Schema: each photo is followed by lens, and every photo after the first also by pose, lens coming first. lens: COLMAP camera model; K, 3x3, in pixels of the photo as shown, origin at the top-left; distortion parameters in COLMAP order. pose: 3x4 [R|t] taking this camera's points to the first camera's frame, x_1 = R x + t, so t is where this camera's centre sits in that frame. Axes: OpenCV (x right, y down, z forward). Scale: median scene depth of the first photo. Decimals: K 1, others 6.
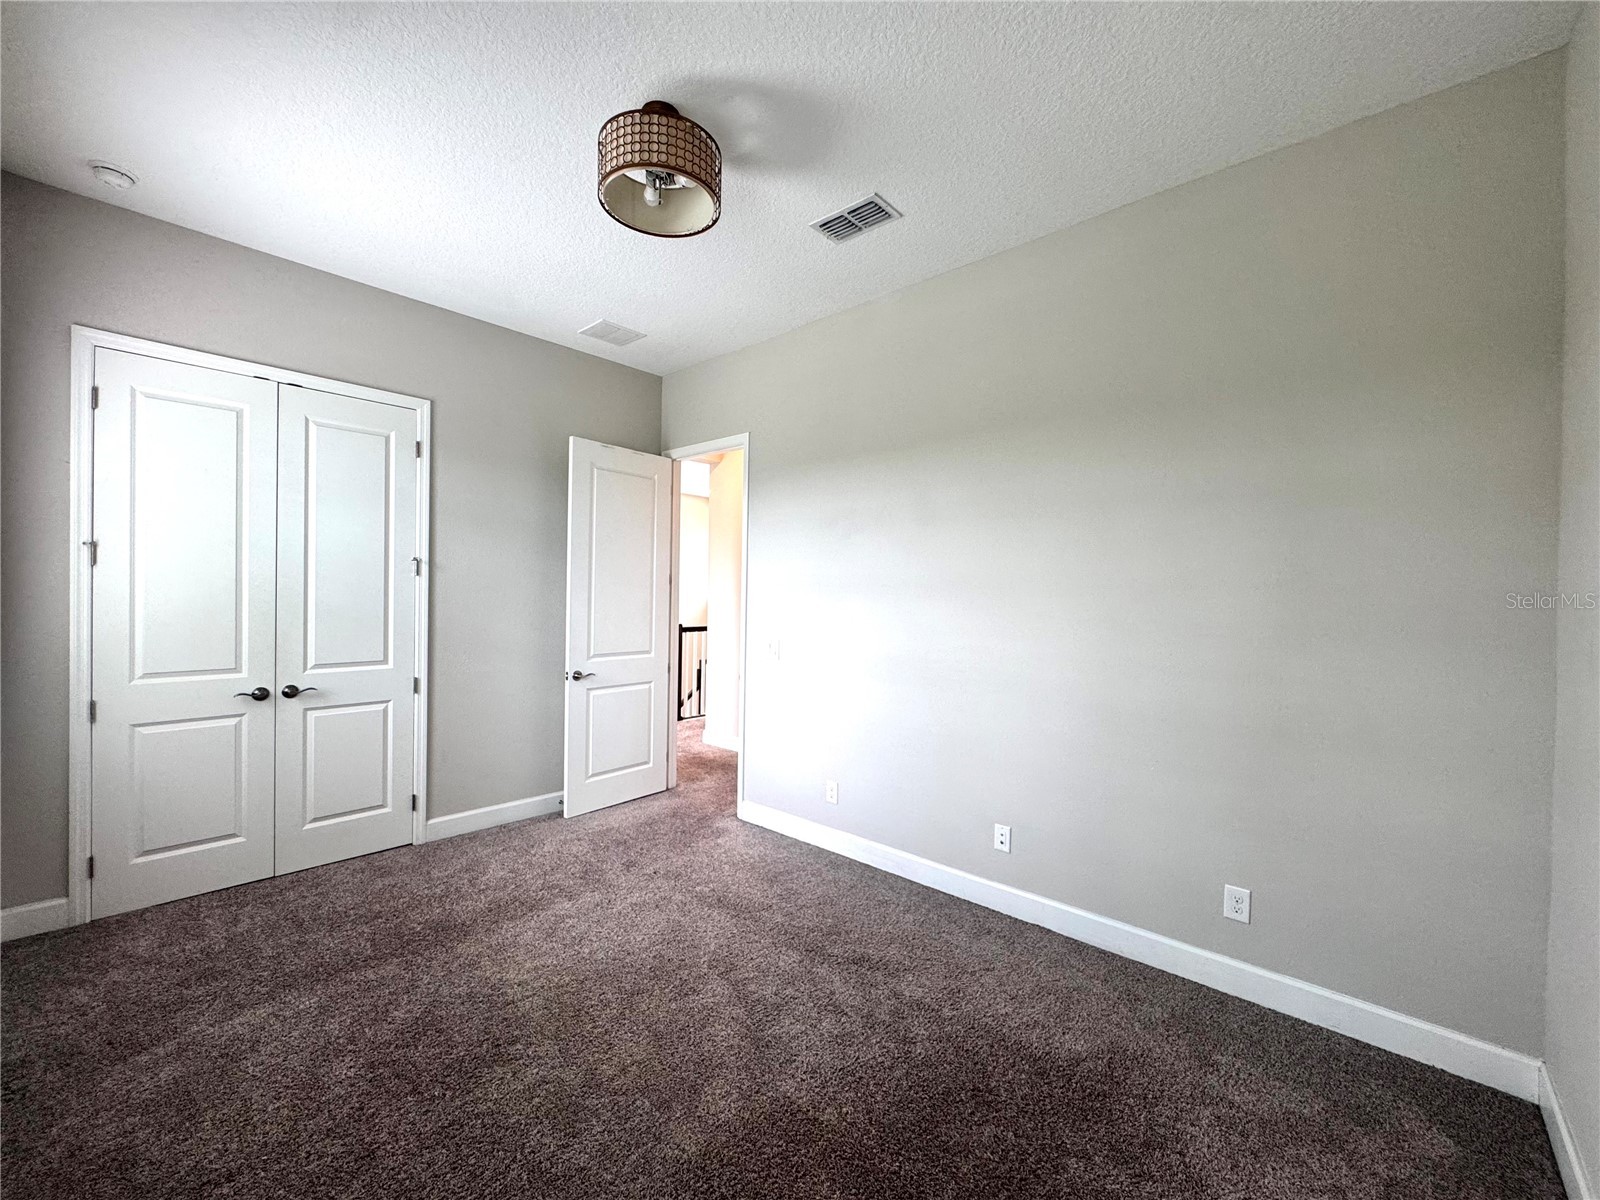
lens RADIAL K [[641.8, 0, 801.0], [0, 641.8, 604.5], [0, 0, 1]] dist [-0.005307, 0.001062]
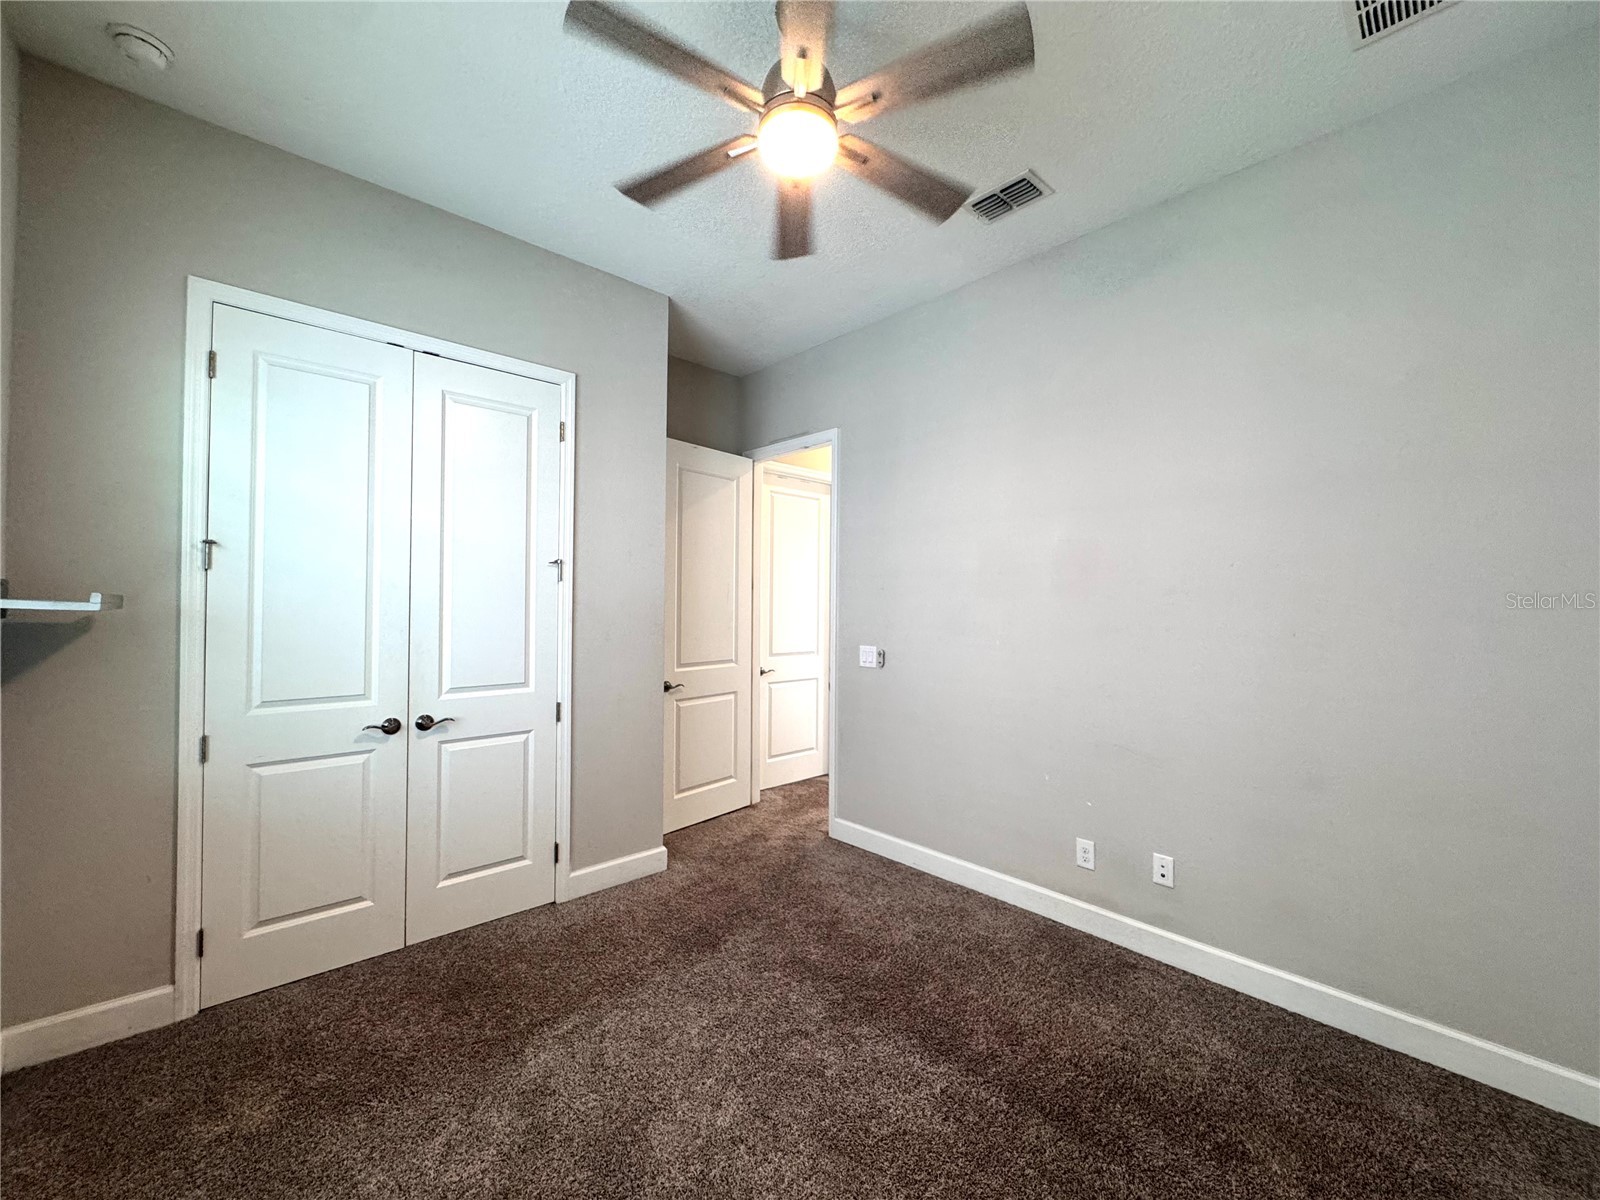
lens RADIAL K [[641.8, 0, 801.0], [0, 641.8, 593.5], [0, 0, 1]] dist [-0.005307, 0.001062]
pose [[0.996346, -0.009667, -0.084858, -0.244266], [0.007823, 0.999727, -0.022039, -0.008035], [0.085048, 0.021295, 0.996149, 0.216282]]
